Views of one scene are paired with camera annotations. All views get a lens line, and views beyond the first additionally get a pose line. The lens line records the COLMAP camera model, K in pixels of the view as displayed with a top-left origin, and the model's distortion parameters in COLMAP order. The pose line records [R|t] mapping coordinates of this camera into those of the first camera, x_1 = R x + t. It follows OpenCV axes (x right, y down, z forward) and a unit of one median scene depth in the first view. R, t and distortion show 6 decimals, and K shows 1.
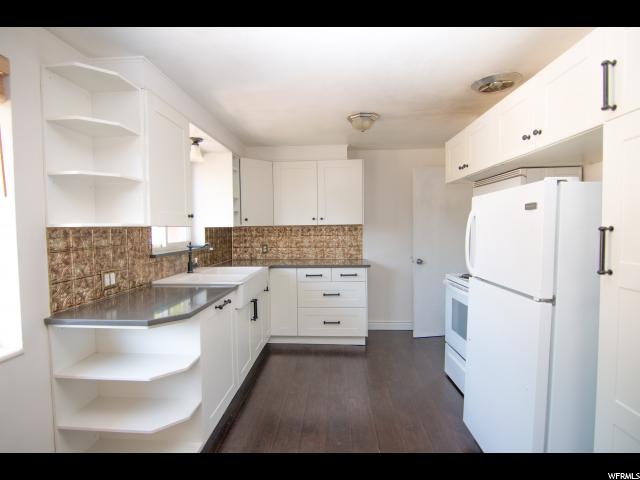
lens RADIAL K [[329.0, 0, 320.0], [0, 329.0, 240.0], [0, 0, 1]] dist [0.001621, -0.000421]
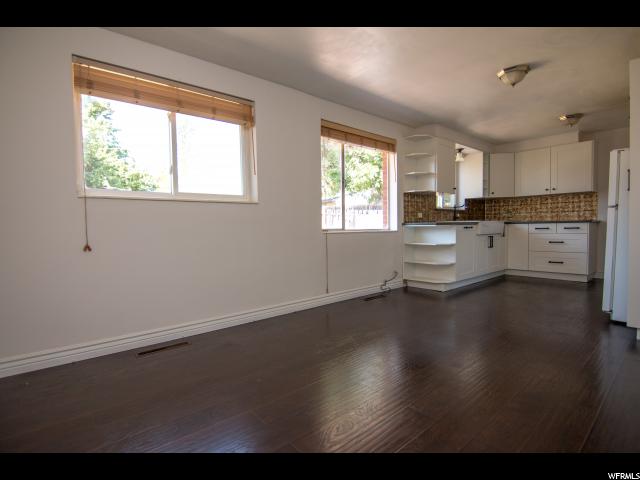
lens RADIAL K [[329.0, 0, 320.0], [0, 329.0, 240.0], [0, 0, 1]] dist [0.001621, -0.000421]
pose [[0.697968, 0.028262, -0.715571, 0.340503], [-0.020591, 0.999600, 0.019396, 0.152387], [0.715833, 0.001197, 0.698270, -0.705644]]
